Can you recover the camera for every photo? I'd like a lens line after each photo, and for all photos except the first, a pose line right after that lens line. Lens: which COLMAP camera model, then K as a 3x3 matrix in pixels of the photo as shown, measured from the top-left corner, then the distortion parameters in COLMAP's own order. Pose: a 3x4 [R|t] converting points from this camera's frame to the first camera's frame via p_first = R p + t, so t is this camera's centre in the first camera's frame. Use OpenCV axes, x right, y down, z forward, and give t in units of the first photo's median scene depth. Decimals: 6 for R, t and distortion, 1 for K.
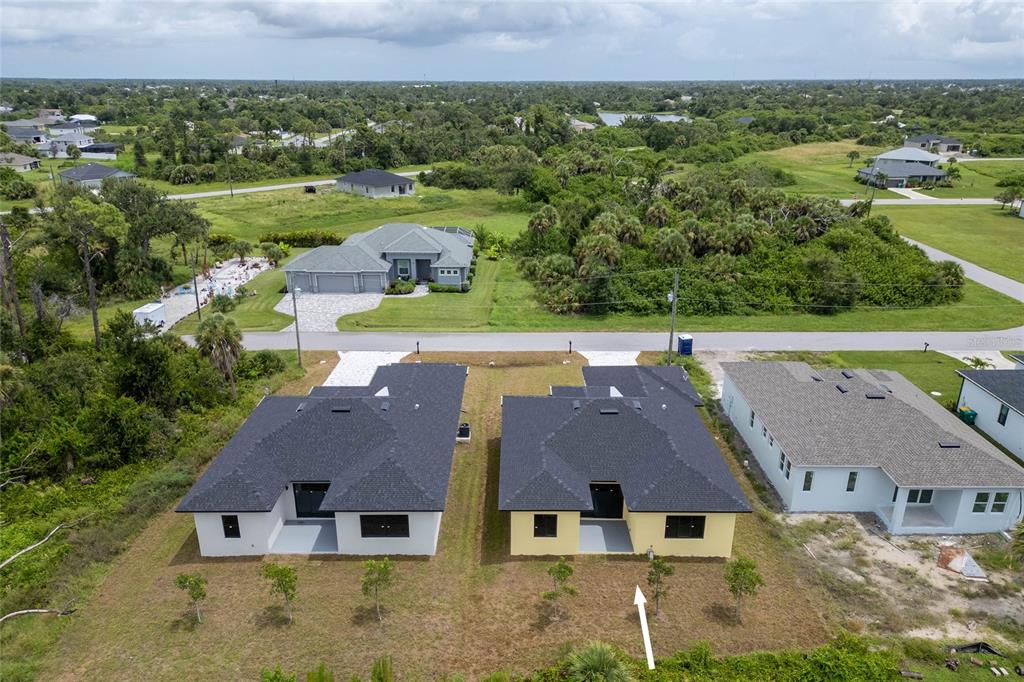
lens RADIAL K [[729.4, 0, 512.5], [0, 729.4, 351.5], [0, 0, 1]] dist [0.043347, -0.020722]
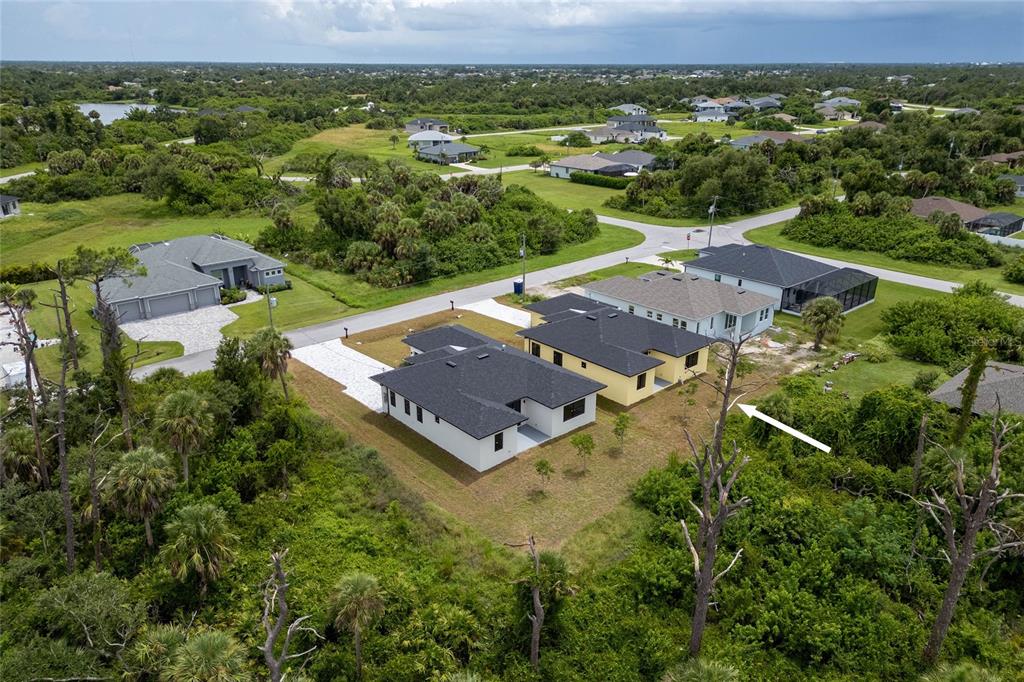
lens RADIAL K [[729.4, 0, 511.0], [0, 729.4, 340.9], [0, 0, 1]] dist [0.043347, -0.020722]
pose [[0.744881, -0.235685, 0.624183, -0.654469], [0.230088, 0.968881, 0.091259, -0.038241], [-0.626268, 0.075640, 0.775930, -0.059105]]
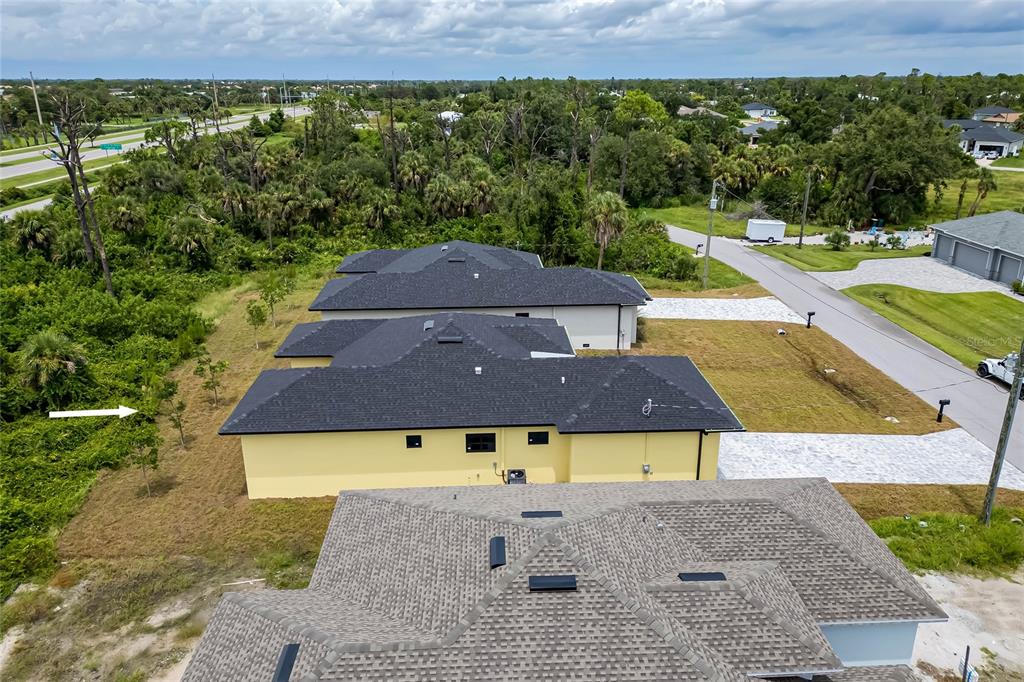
lens RADIAL K [[727.5, 0, 506.9], [0, 727.5, 303.3], [0, 0, 1]] dist [0.029554, -0.011723]
pose [[0.047247, 0.289692, -0.955953, 0.541668], [-0.340888, 0.904244, 0.257174, -0.103312], [0.938916, 0.313722, 0.141475, 0.602378]]
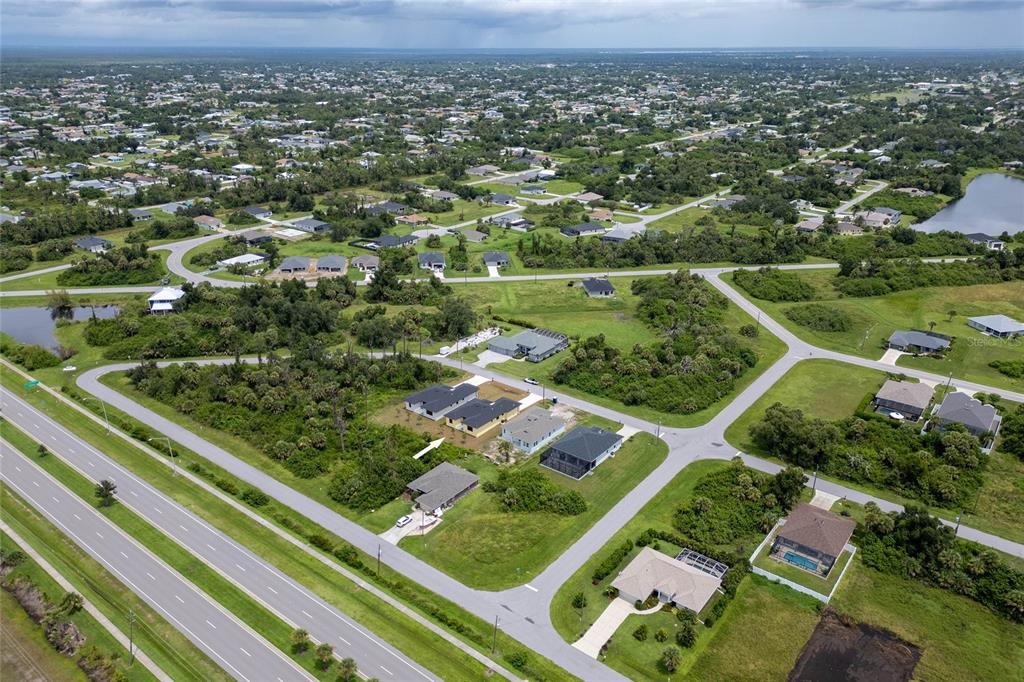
lens RADIAL K [[729.4, 0, 512.7], [0, 729.4, 339.0], [0, 0, 1]] dist [0.043347, -0.020722]
pose [[0.792503, 0.222891, -0.567679, 1.845868], [-0.209966, 0.973635, 0.089163, -0.515345], [0.572585, 0.048531, 0.818408, -1.764176]]
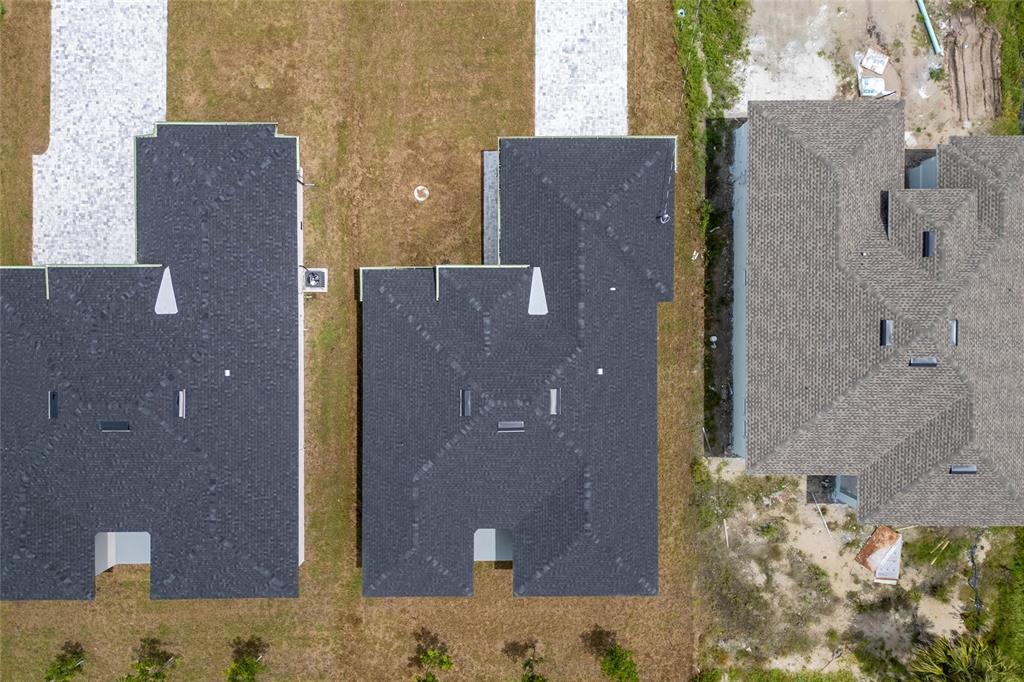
lens RADIAL K [[729.4, 0, 508.1], [0, 729.4, 332.6], [0, 0, 1]] dist [0.043347, -0.020722]
pose [[0.999983, -0.004124, 0.004158, 0.079132], [-0.002556, 0.331446, 0.943471, -0.371065], [-0.005269, -0.943465, 0.331429, 0.538185]]
